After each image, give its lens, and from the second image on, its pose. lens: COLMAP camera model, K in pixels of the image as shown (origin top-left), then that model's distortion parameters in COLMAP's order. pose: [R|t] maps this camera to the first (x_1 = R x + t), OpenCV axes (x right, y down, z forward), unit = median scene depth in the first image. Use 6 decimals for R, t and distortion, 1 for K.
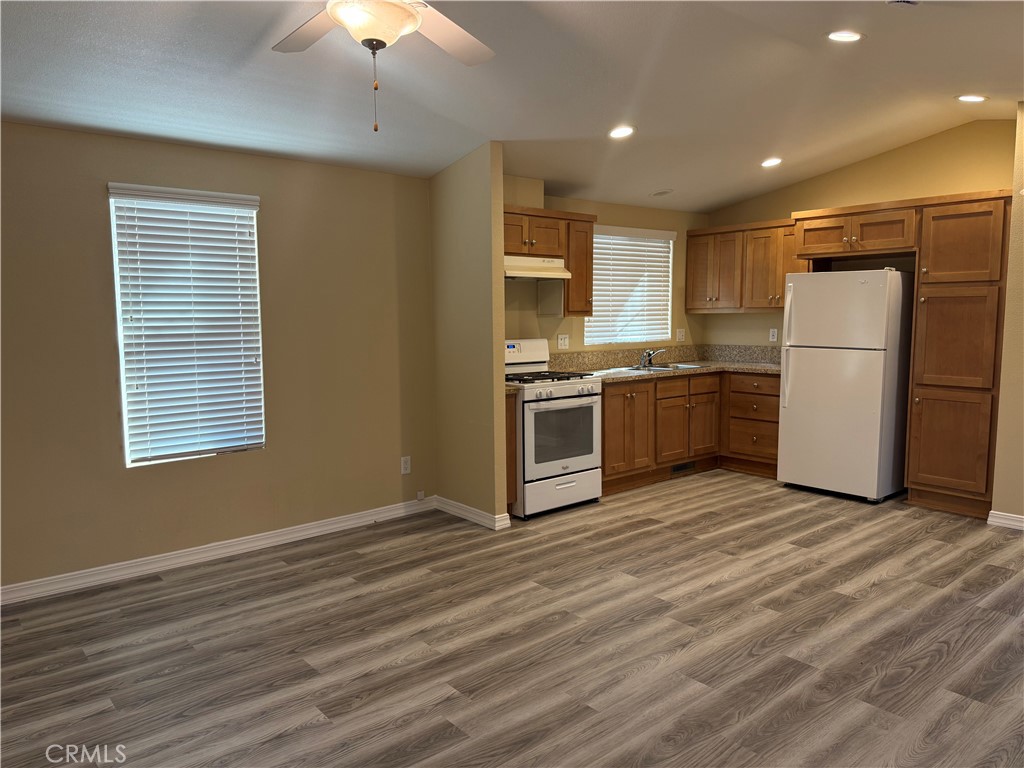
lens RADIAL K [[722.5, 0, 501.0], [0, 722.5, 381.1], [0, 0, 1]] dist [0.046455, -0.056527]
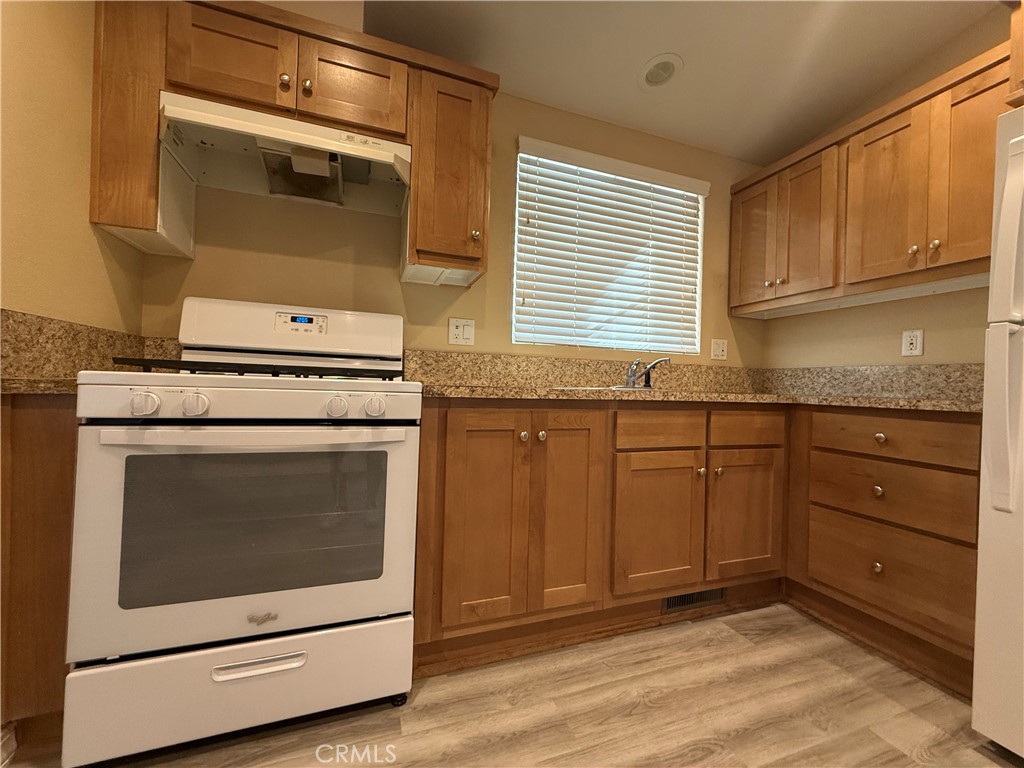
lens RADIAL K [[405.7, 0, 512.4], [0, 405.7, 382.0], [0, 0, 1]] dist [-0.005137, 0.000266]
pose [[0.941127, 0.036117, -0.336118, 0.329361], [-0.071404, 0.993082, -0.093221, 0.015659], [0.330426, 0.111733, 0.937195, 1.024299]]
